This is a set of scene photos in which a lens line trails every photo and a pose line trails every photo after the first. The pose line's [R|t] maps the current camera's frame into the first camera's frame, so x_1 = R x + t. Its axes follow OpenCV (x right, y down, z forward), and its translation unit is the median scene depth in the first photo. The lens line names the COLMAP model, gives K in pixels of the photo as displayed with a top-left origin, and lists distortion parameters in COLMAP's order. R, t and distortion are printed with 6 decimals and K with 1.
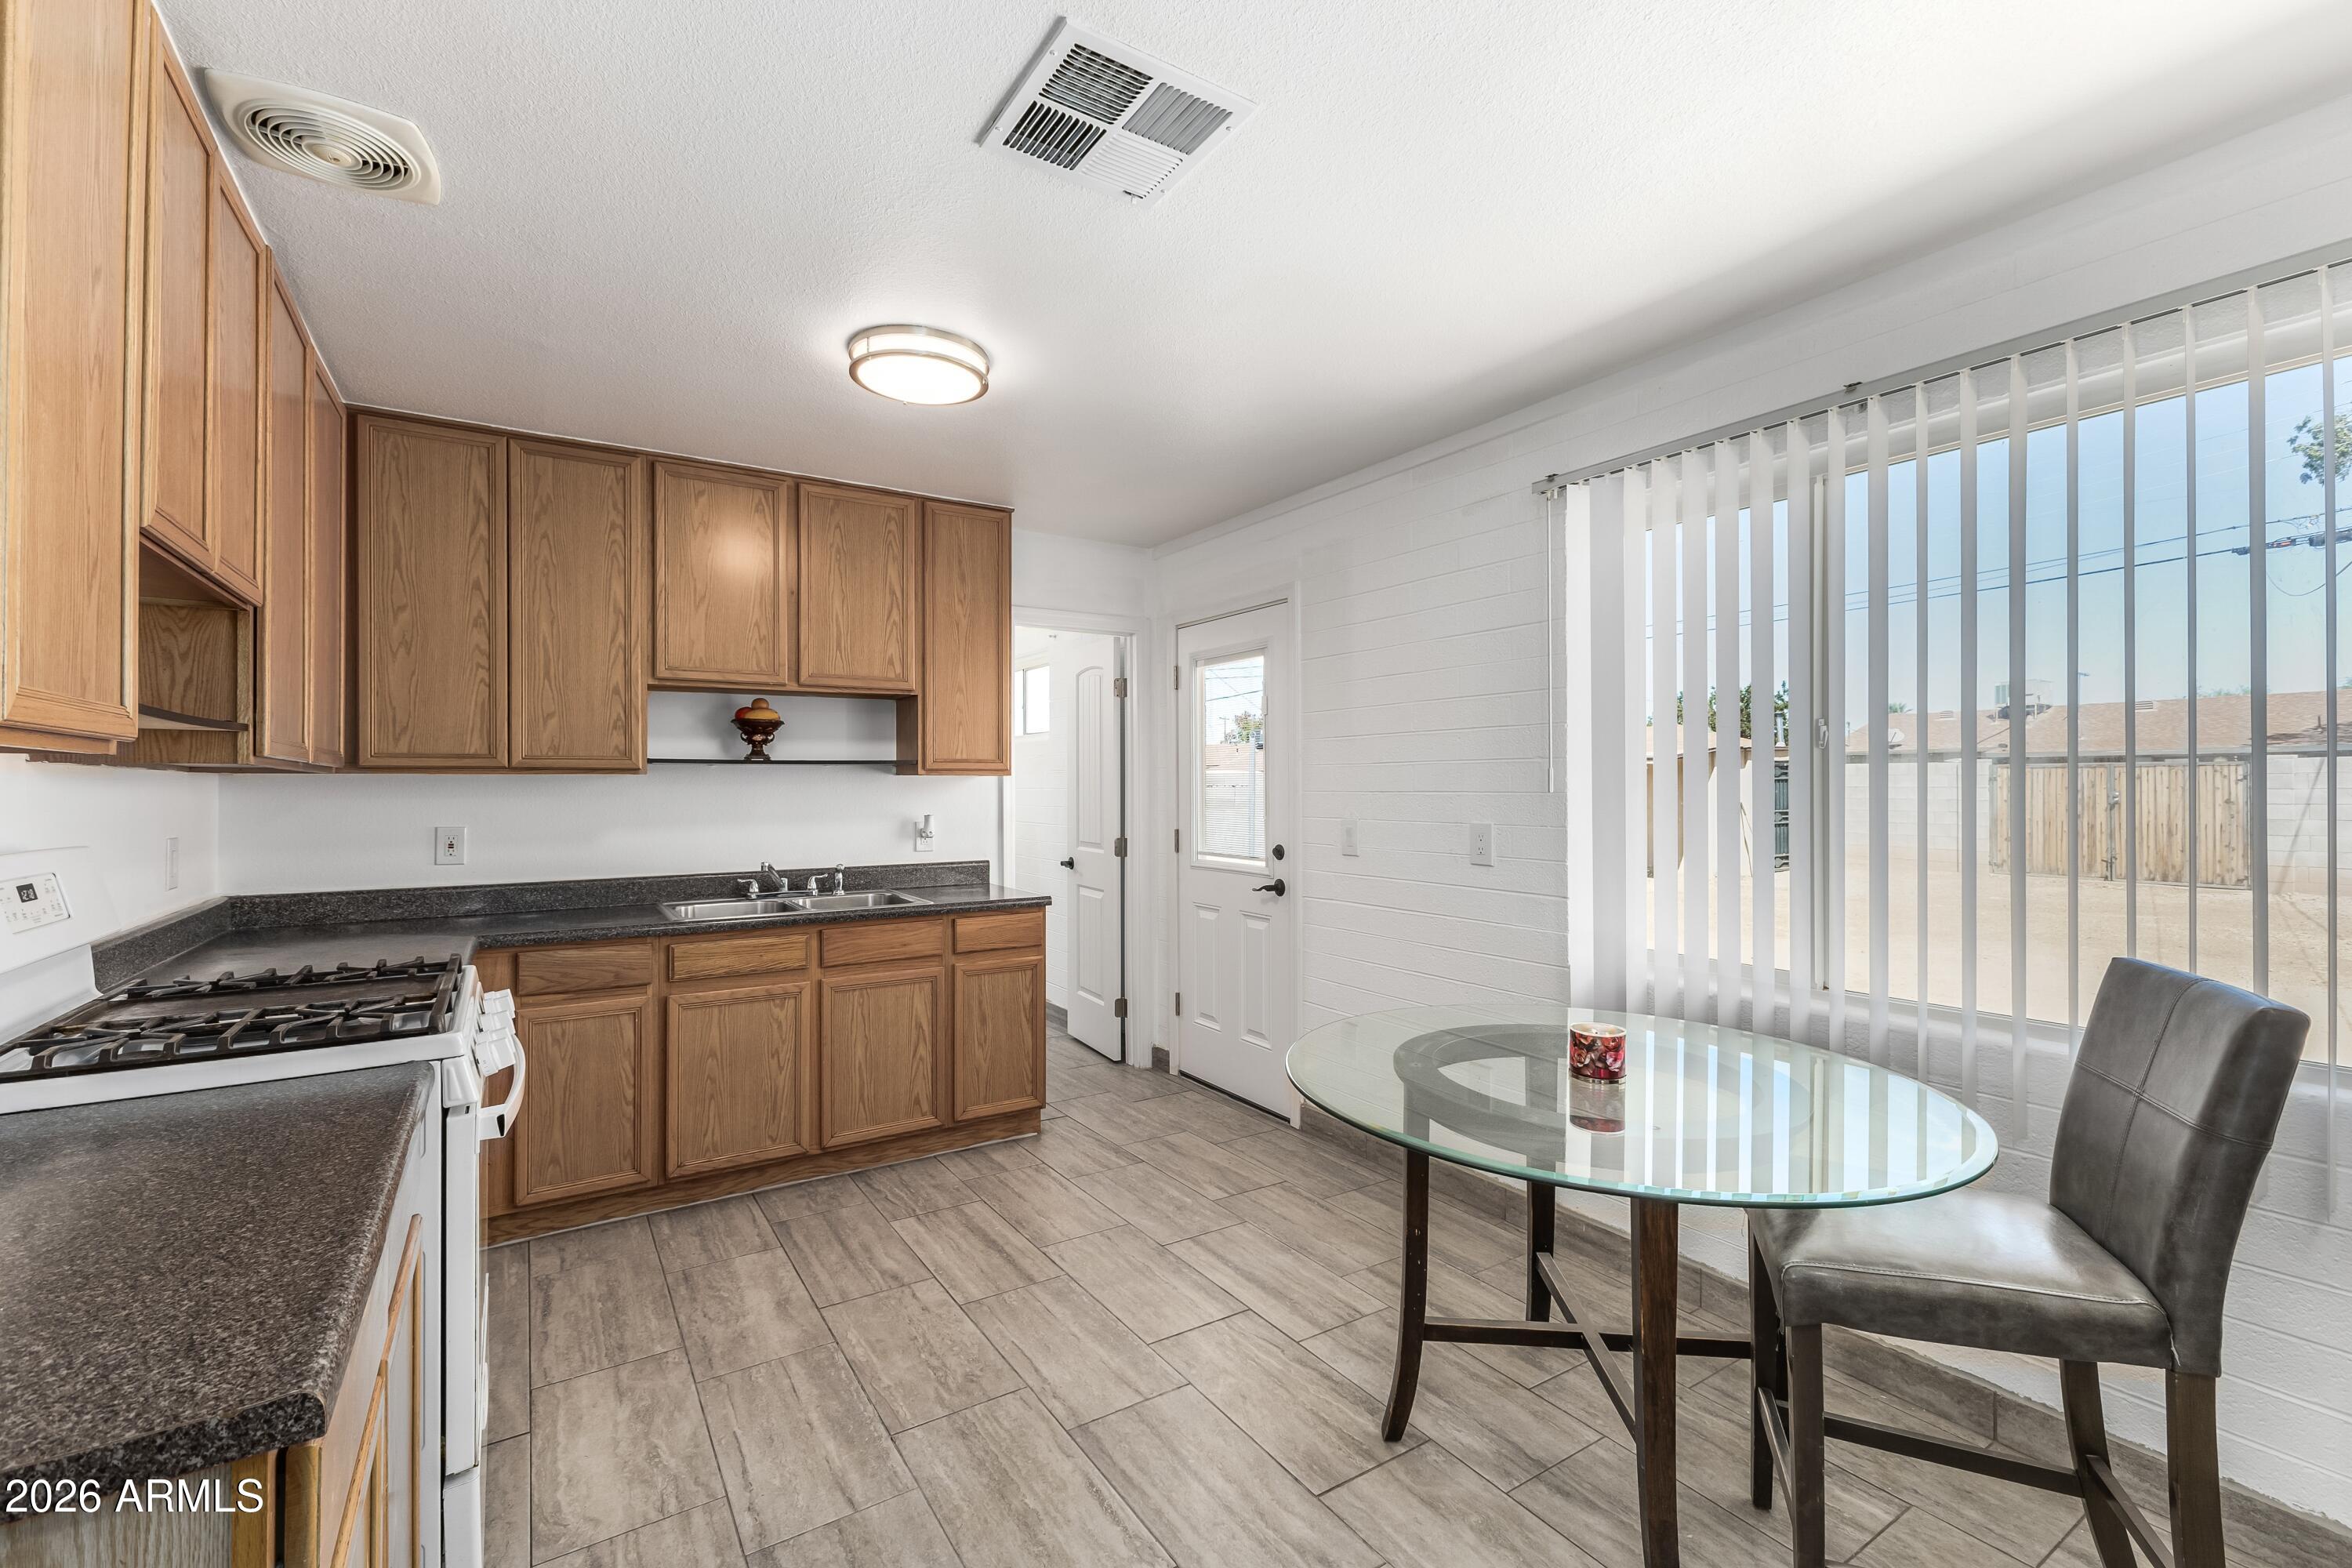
lens RADIAL K [[1020.3, 0, 1185.2], [0, 1020.3, 780.1], [0, 0, 1]] dist [0.009843, -0.000531]
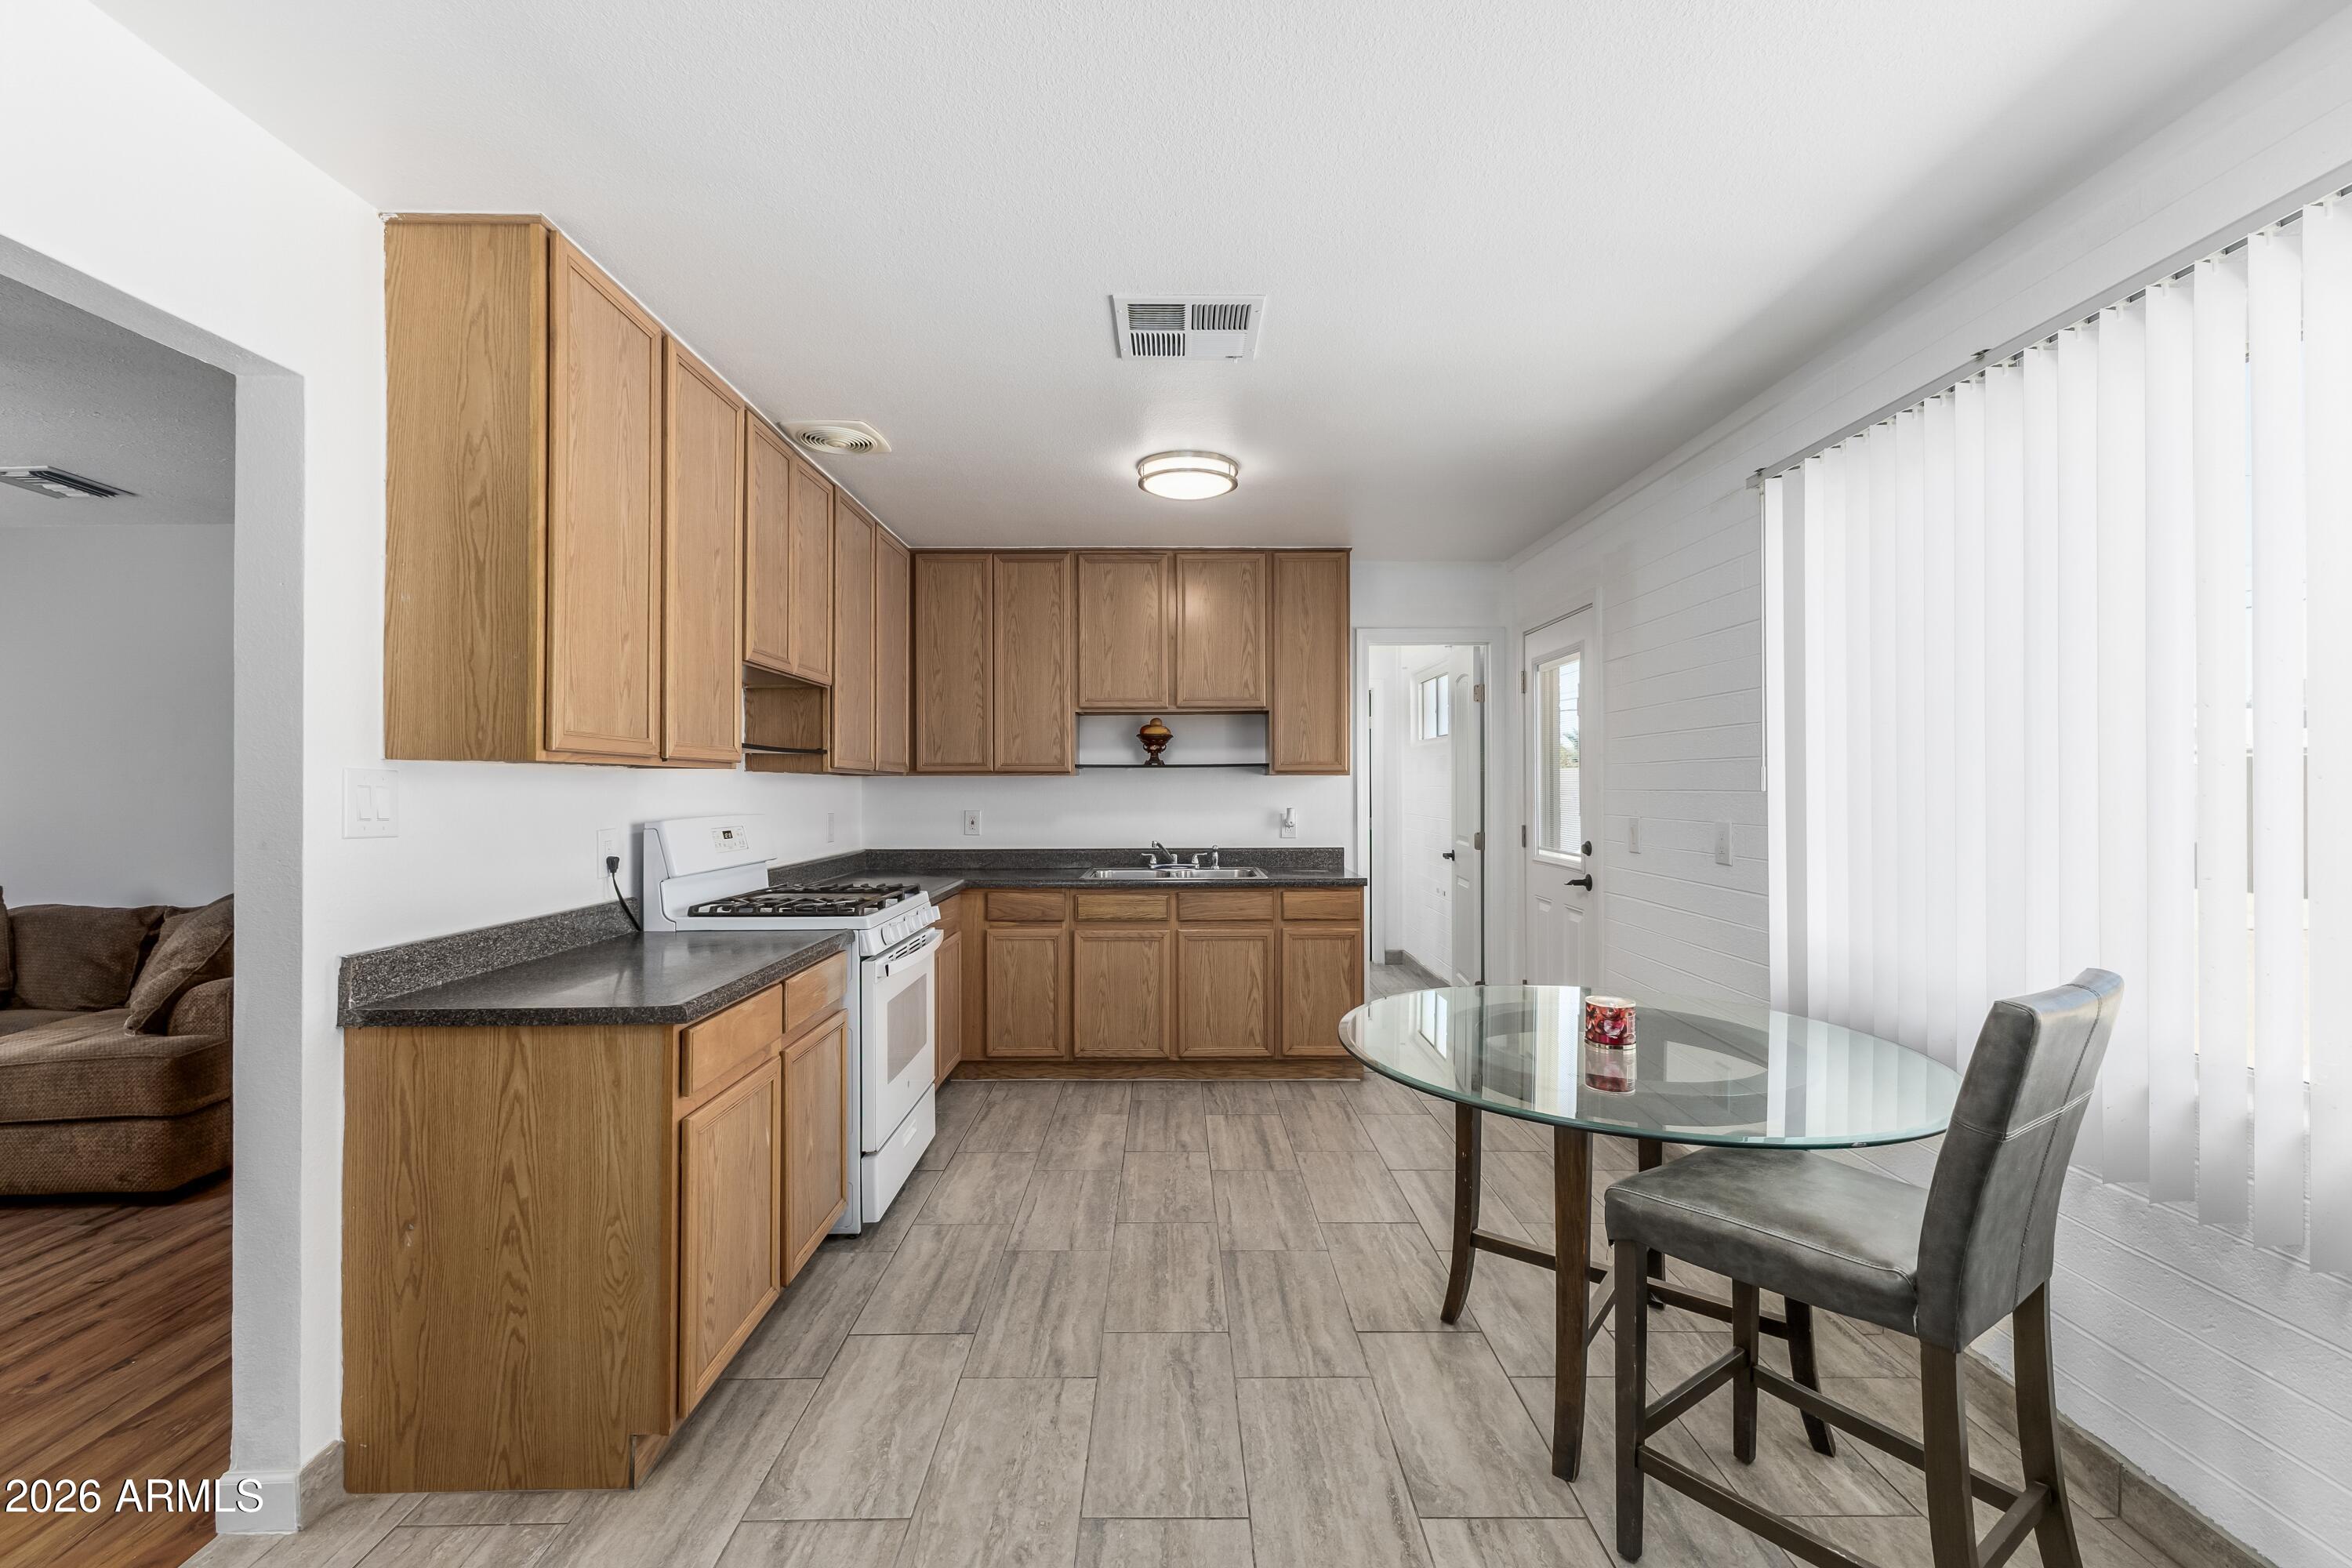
lens RADIAL K [[1031.3, 0, 1176.0], [0, 1031.3, 784.0], [0, 0, 1]] dist [0.007275, -0.000112]
pose [[0.839715, 0.001174, -0.543026, 0.373791], [0.002081, 0.999983, 0.005379, -0.001498], [0.543024, -0.005647, 0.839698, -0.127129]]
